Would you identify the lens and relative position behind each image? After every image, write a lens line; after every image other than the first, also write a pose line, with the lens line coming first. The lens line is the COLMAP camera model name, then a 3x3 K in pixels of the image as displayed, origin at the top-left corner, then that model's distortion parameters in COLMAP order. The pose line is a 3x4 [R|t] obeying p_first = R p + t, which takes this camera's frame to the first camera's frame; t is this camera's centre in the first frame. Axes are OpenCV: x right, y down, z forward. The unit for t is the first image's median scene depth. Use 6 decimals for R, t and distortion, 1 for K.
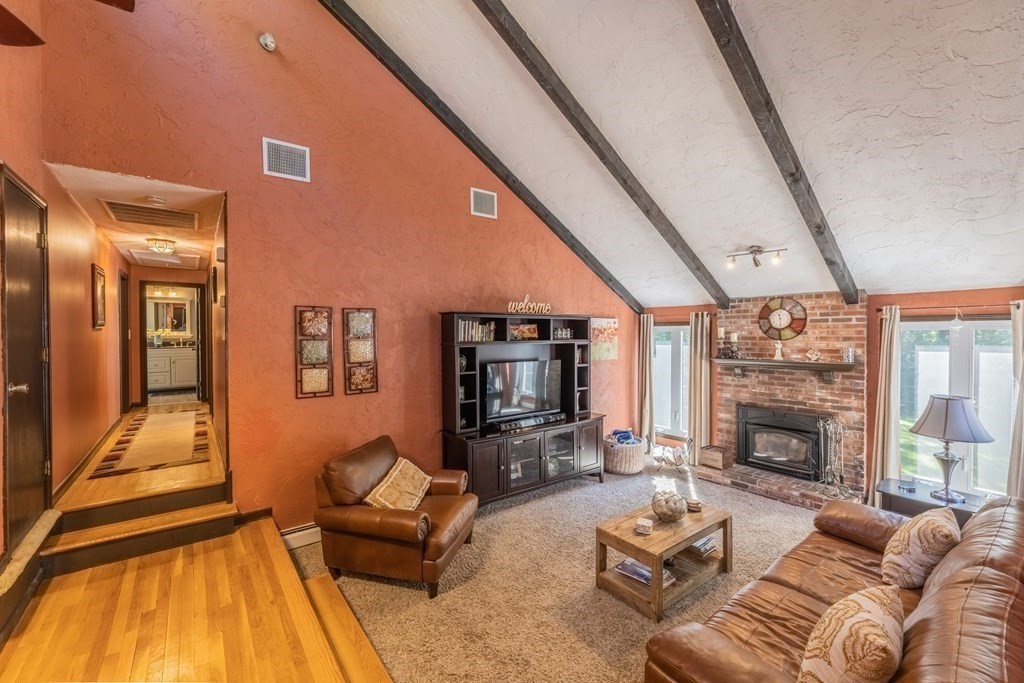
lens RADIAL K [[421.8, 0, 510.7], [0, 421.8, 339.2], [0, 0, 1]] dist [-0.002245, -0.000387]
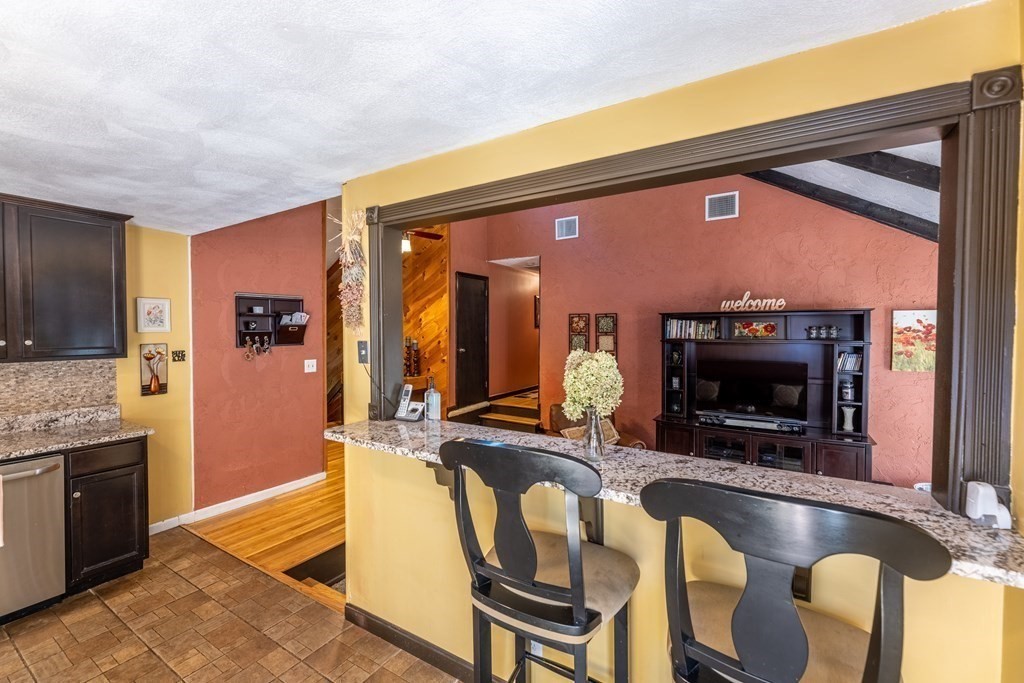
lens RADIAL K [[421.8, 0, 510.7], [0, 421.8, 339.2], [0, 0, 1]] dist [-0.002245, -0.000387]
pose [[0.363093, 0.023498, -0.931457, 0.762330], [-0.015280, 0.999698, 0.019263, -0.007231], [0.931628, 0.007238, 0.363342, 0.142685]]
